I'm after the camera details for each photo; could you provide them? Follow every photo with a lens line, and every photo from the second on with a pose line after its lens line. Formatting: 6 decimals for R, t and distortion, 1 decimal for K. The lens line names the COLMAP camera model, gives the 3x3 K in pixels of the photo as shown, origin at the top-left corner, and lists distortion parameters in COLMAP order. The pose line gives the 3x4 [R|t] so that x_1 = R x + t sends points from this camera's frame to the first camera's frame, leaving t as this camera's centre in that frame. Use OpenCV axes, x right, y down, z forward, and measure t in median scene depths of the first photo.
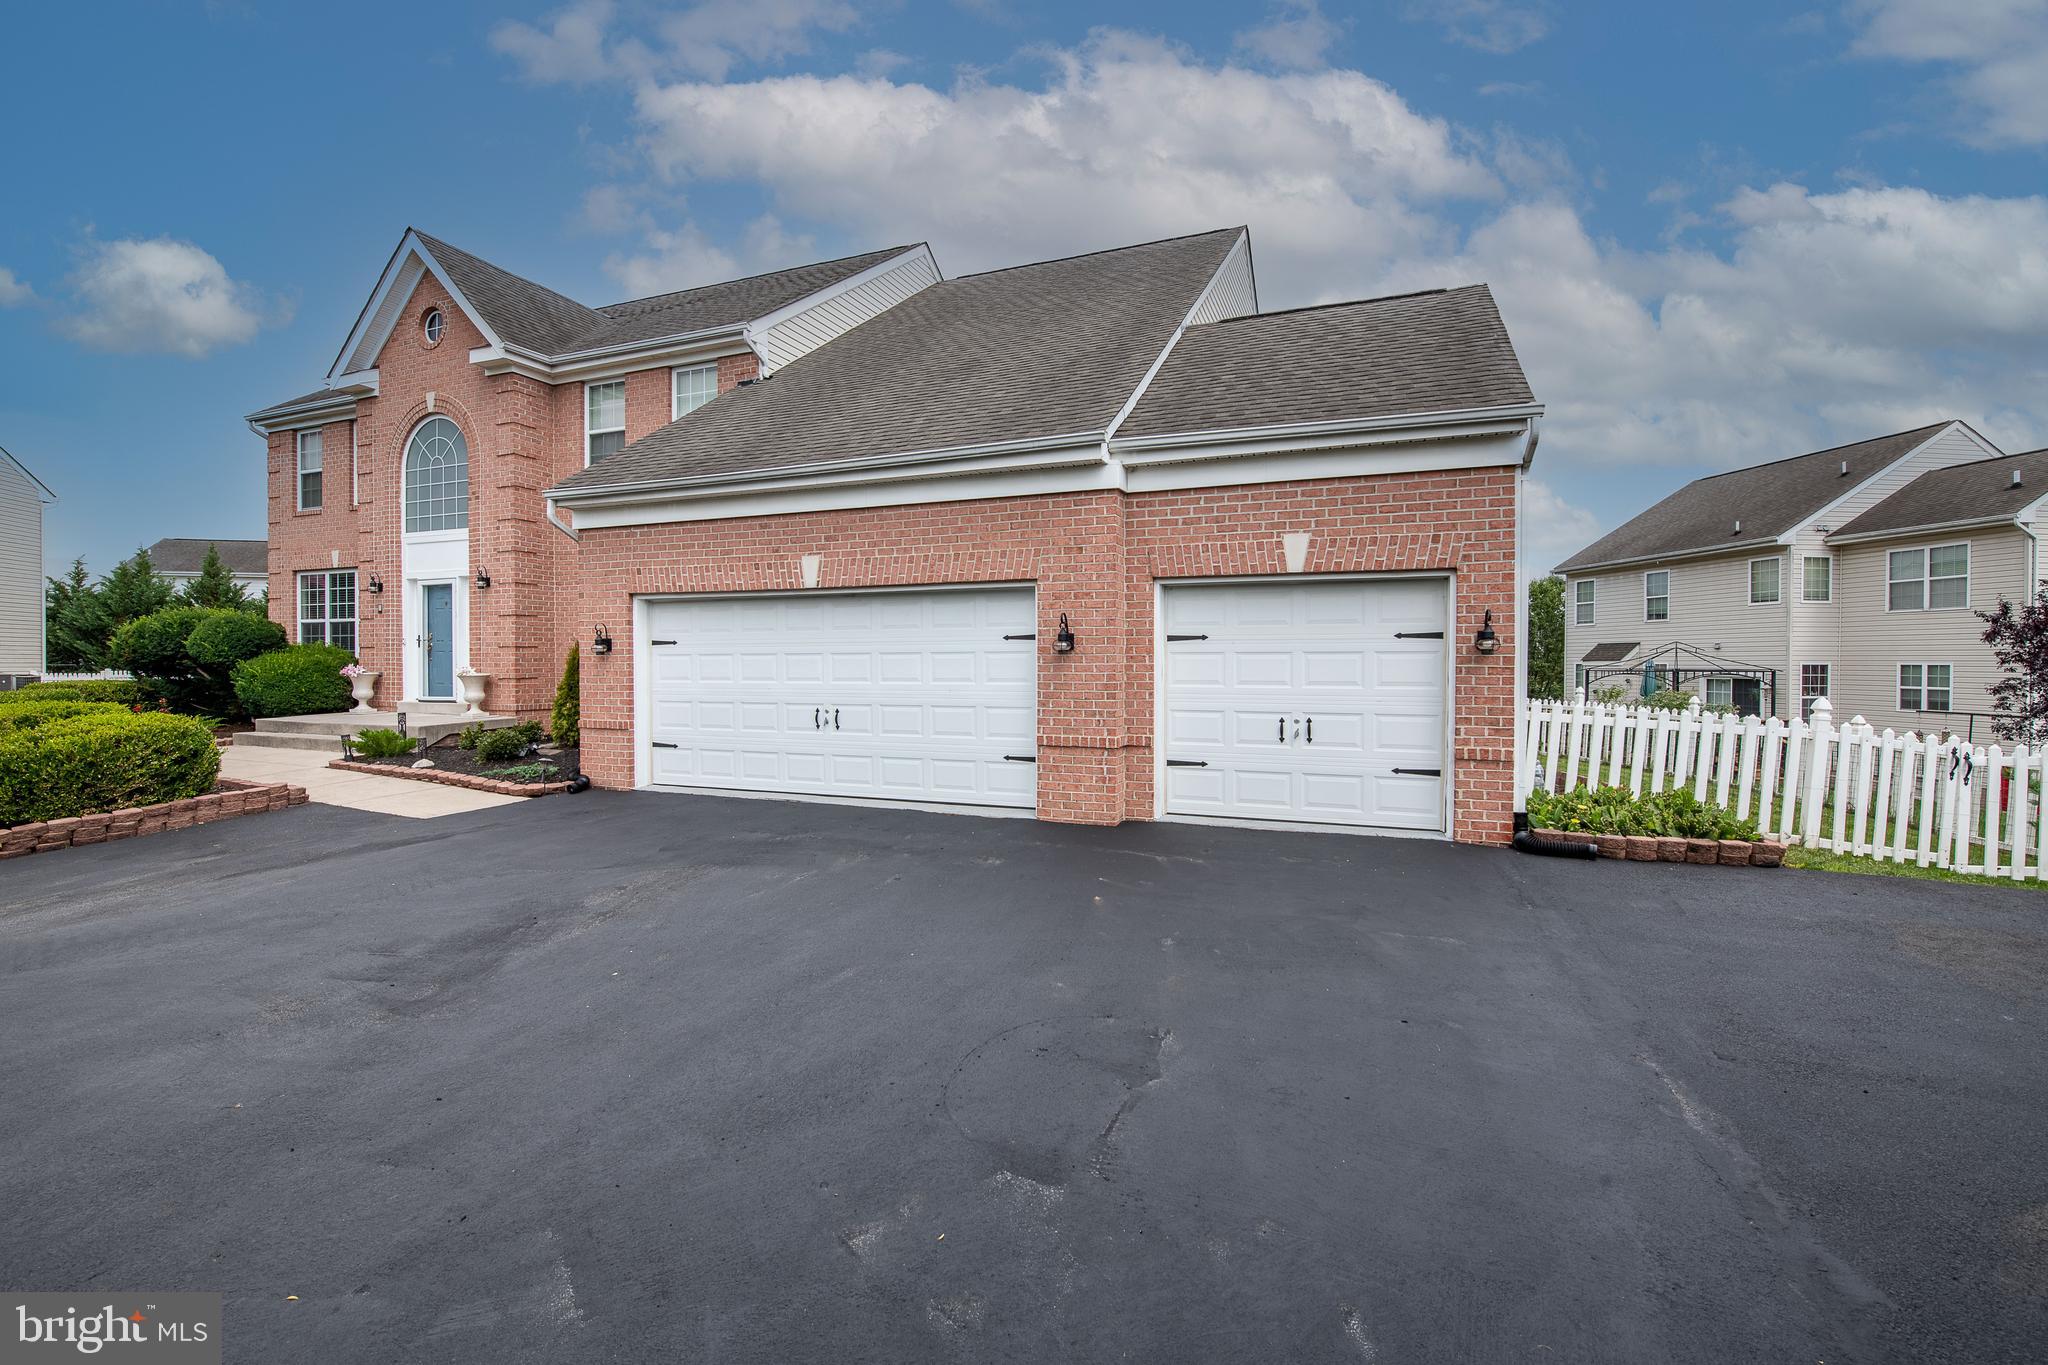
lens RADIAL K [[849.3, 0, 1024.0], [0, 849.3, 682.5], [0, 0, 1]] dist [-0.000488, -0.012171]
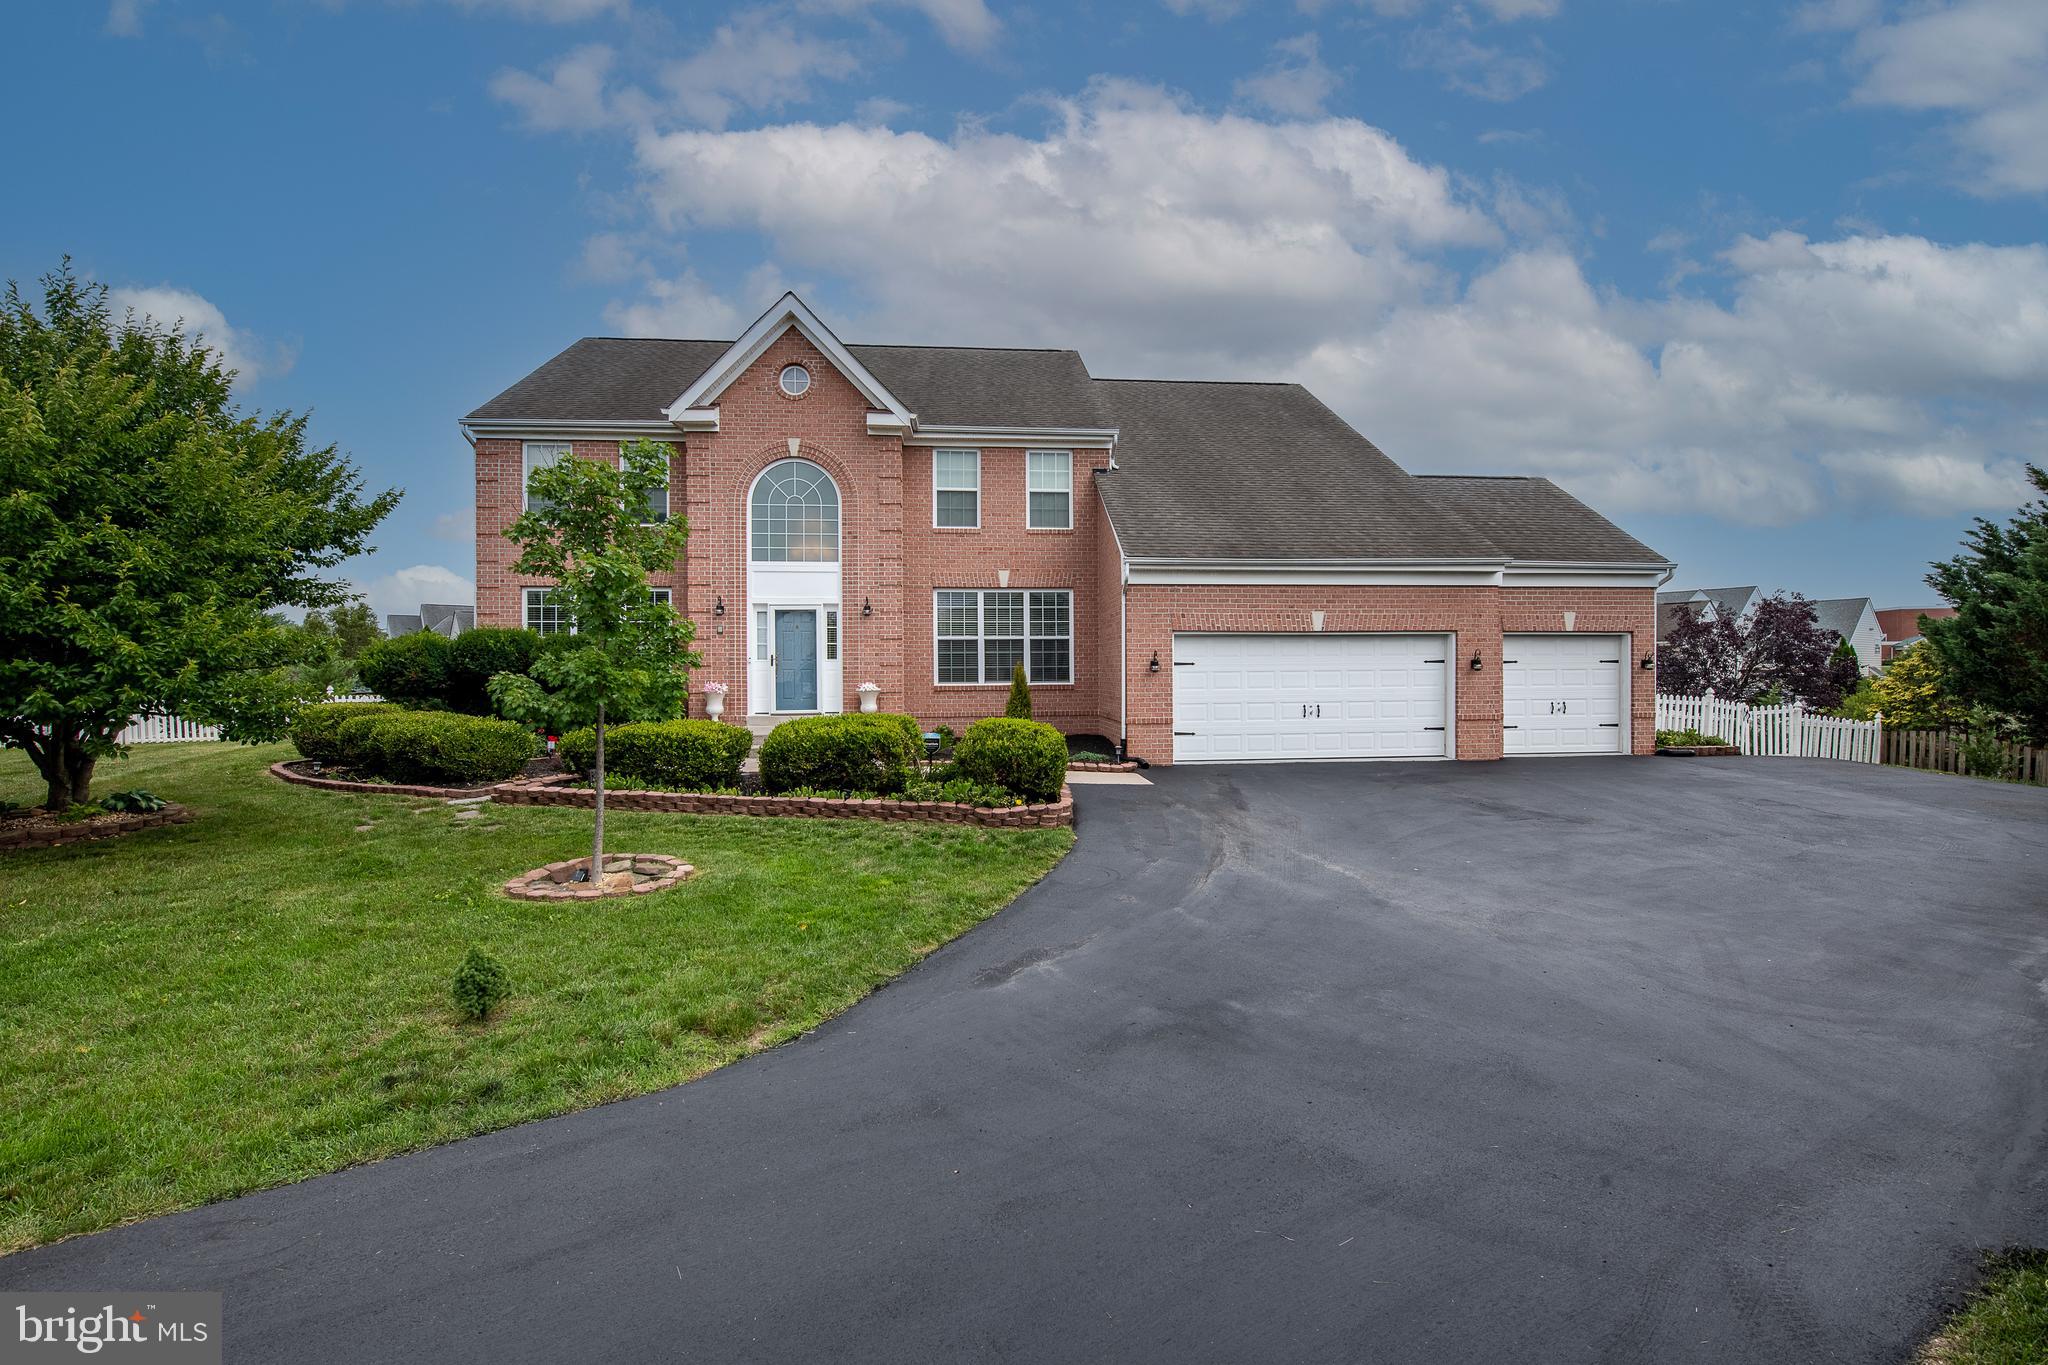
lens RADIAL K [[849.3, 0, 1024.0], [0, 849.3, 682.5], [0, 0, 1]] dist [-0.000488, -0.012171]
pose [[0.896784, -0.011606, 0.442317, -1.350387], [0.017884, 0.999790, -0.010026, -0.004764], [-0.442107, 0.016901, 0.896803, -0.202449]]
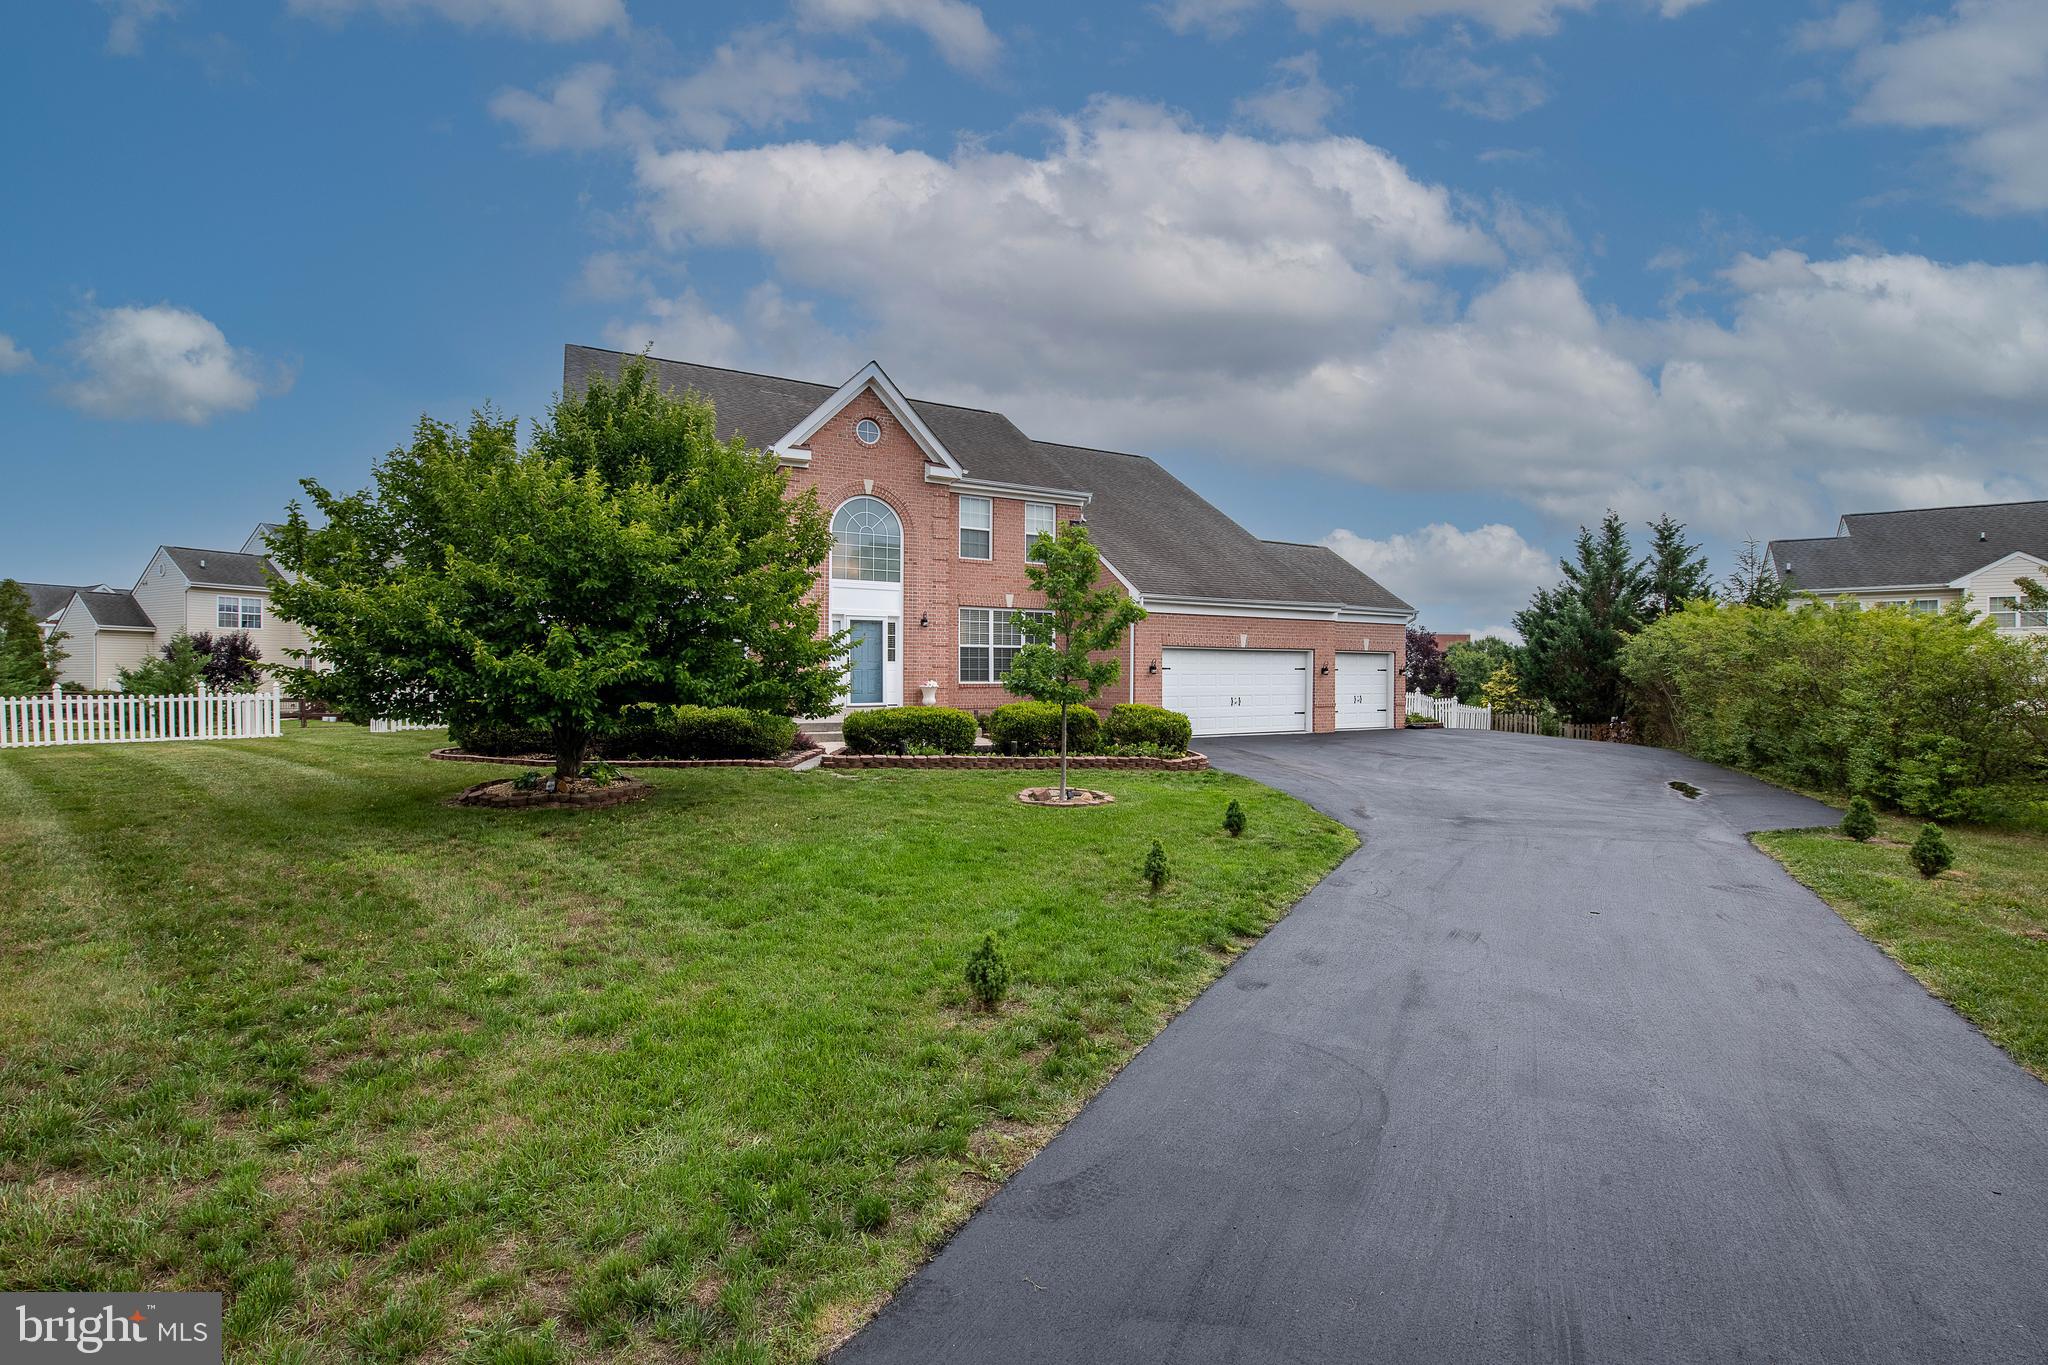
lens RADIAL K [[849.3, 0, 1024.0], [0, 849.3, 682.5], [0, 0, 1]] dist [-0.000488, -0.012171]
pose [[0.656098, -0.005717, 0.754654, -2.284552], [0.017368, 0.999821, -0.007526, -0.002394], [-0.754476, 0.018044, 0.656080, -0.119715]]
